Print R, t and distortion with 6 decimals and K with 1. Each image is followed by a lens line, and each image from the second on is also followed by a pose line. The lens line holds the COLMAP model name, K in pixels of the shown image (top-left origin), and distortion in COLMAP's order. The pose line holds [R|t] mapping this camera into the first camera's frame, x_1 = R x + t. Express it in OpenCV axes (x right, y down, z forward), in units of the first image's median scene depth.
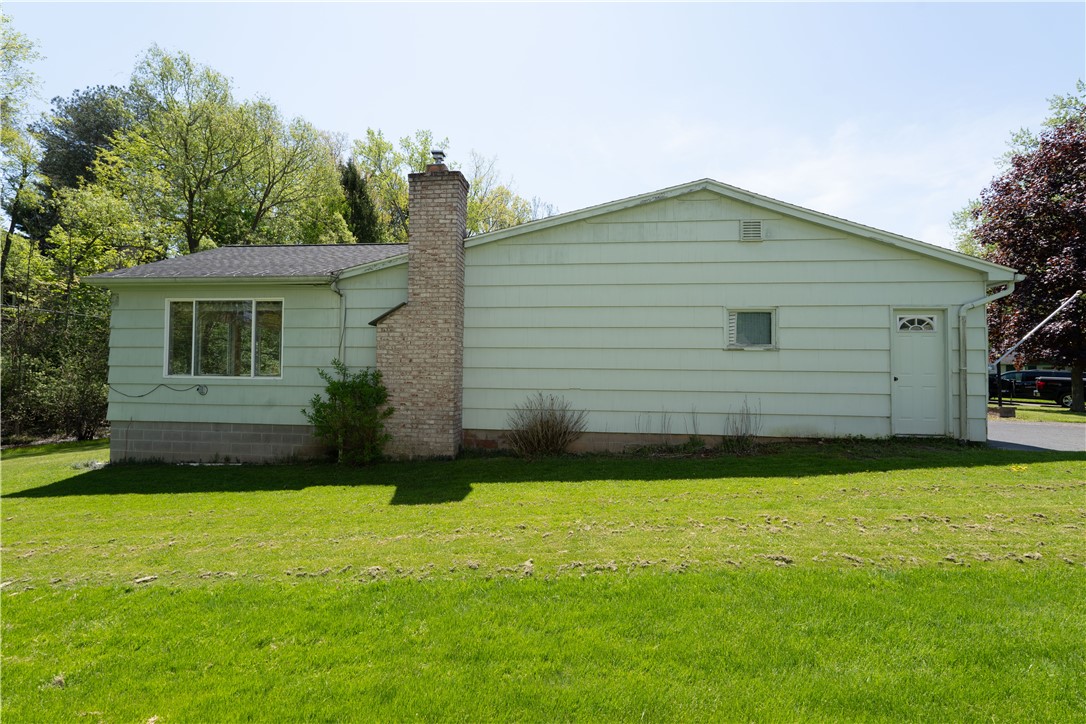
lens RADIAL K [[481.2, 0, 539.9], [0, 481.2, 367.5], [0, 0, 1]] dist [-0.005539, 0.000033]
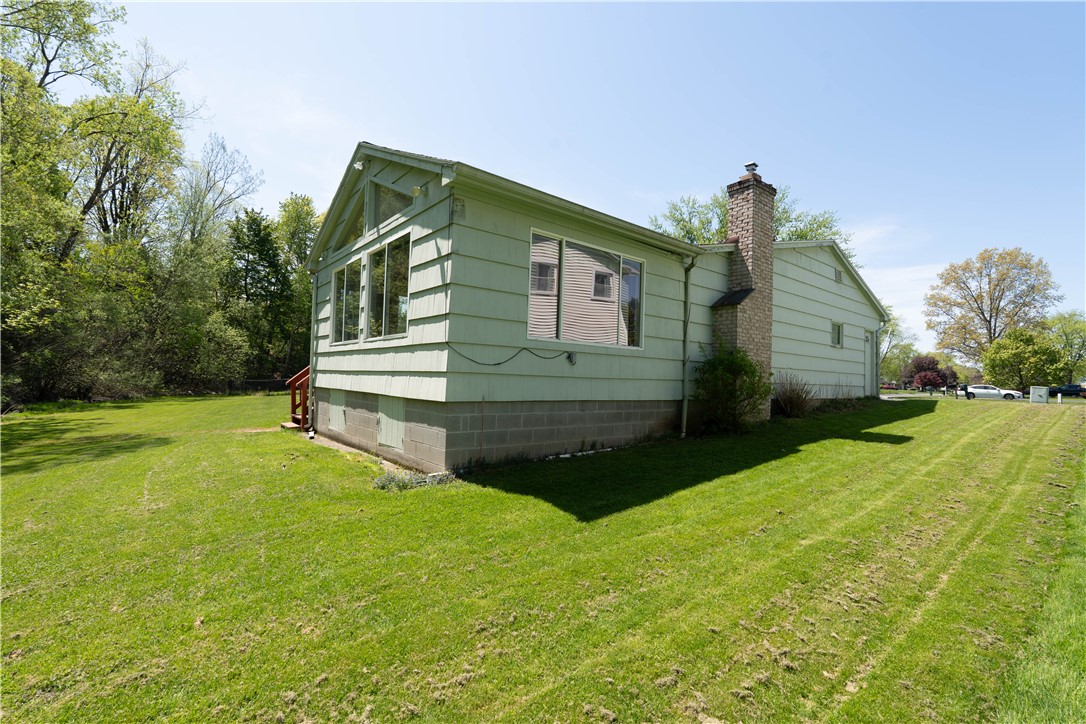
lens RADIAL K [[481.2, 0, 539.9], [0, 481.2, 367.5], [0, 0, 1]] dist [-0.005539, 0.000033]
pose [[0.702175, 0.027203, 0.711484, -1.435109], [-0.036237, 0.999340, -0.002446, 0.072497], [-0.711081, -0.024064, 0.702698, 0.551087]]
